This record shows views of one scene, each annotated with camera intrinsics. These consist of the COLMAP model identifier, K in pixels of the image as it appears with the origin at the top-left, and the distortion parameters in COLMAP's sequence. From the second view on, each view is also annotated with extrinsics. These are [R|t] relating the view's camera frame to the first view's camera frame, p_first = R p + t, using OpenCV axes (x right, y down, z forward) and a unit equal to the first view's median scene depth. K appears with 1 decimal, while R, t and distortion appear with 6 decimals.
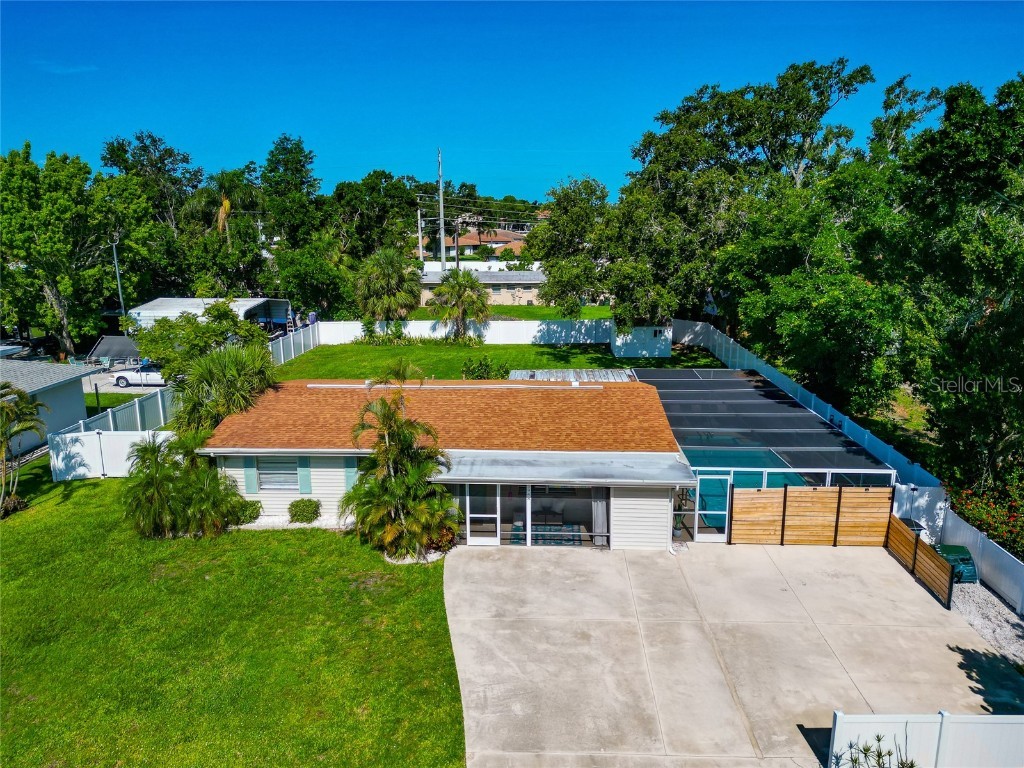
lens RADIAL K [[710.0, 0, 501.4], [0, 710.0, 379.6], [0, 0, 1]] dist [0.089959, -0.102375]
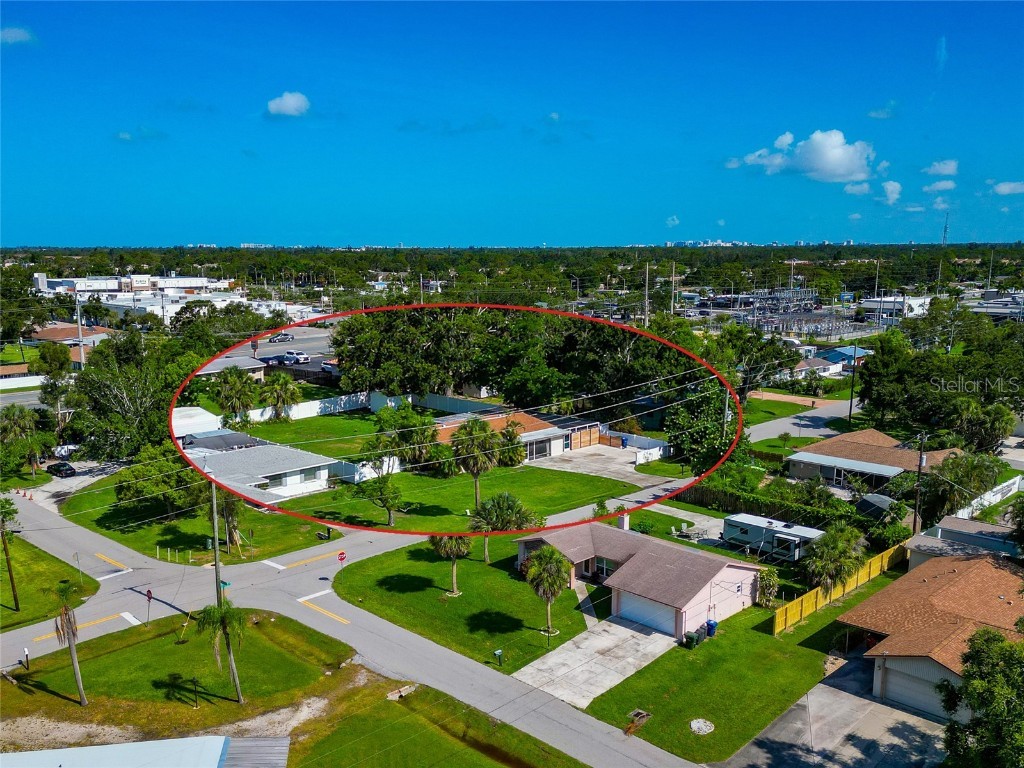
lens RADIAL K [[950.8, 0, 512.0], [0, 950.8, 384.0], [0, 0, 1]] dist [0.001288, -0.324944]
pose [[0.670374, -0.103799, 0.734727, -3.277736], [0.158853, 0.987287, -0.005460, -0.111703], [-0.724820, 0.120374, 0.678341, -1.996774]]
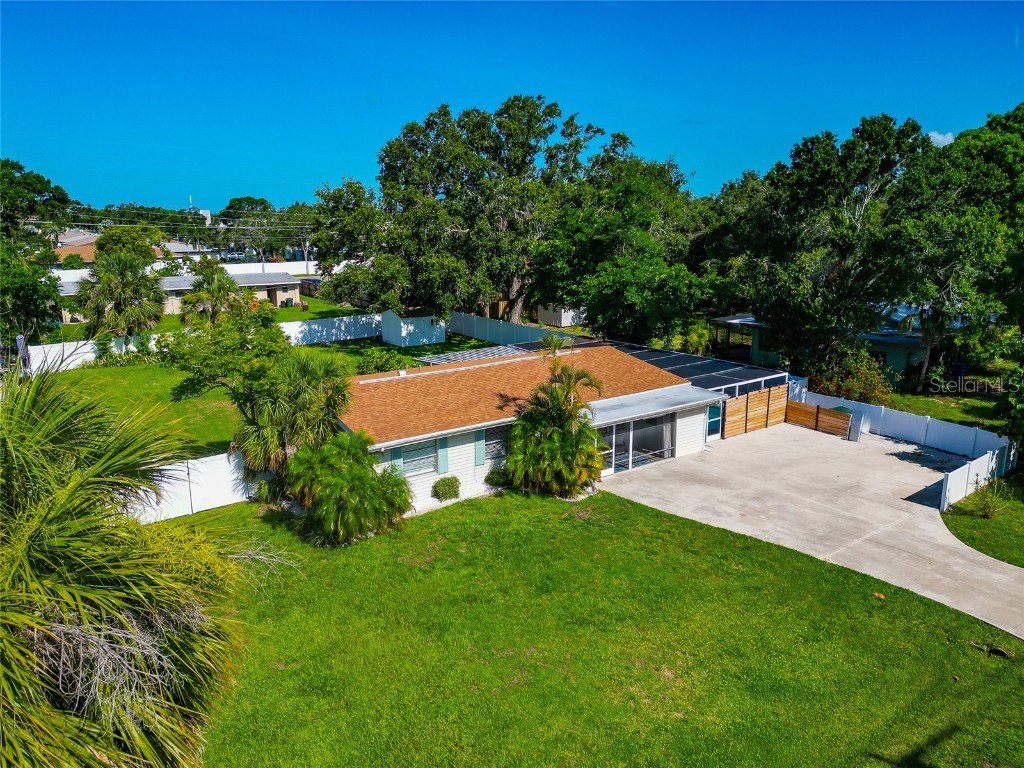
lens RADIAL K [[710.0, 0, 501.4], [0, 710.0, 379.6], [0, 0, 1]] dist [0.089959, -0.102375]
pose [[0.790803, -0.133528, 0.597328, -0.894788], [0.137444, 0.989730, 0.039284, -0.009635], [-0.596439, 0.051033, 0.801035, 0.097832]]
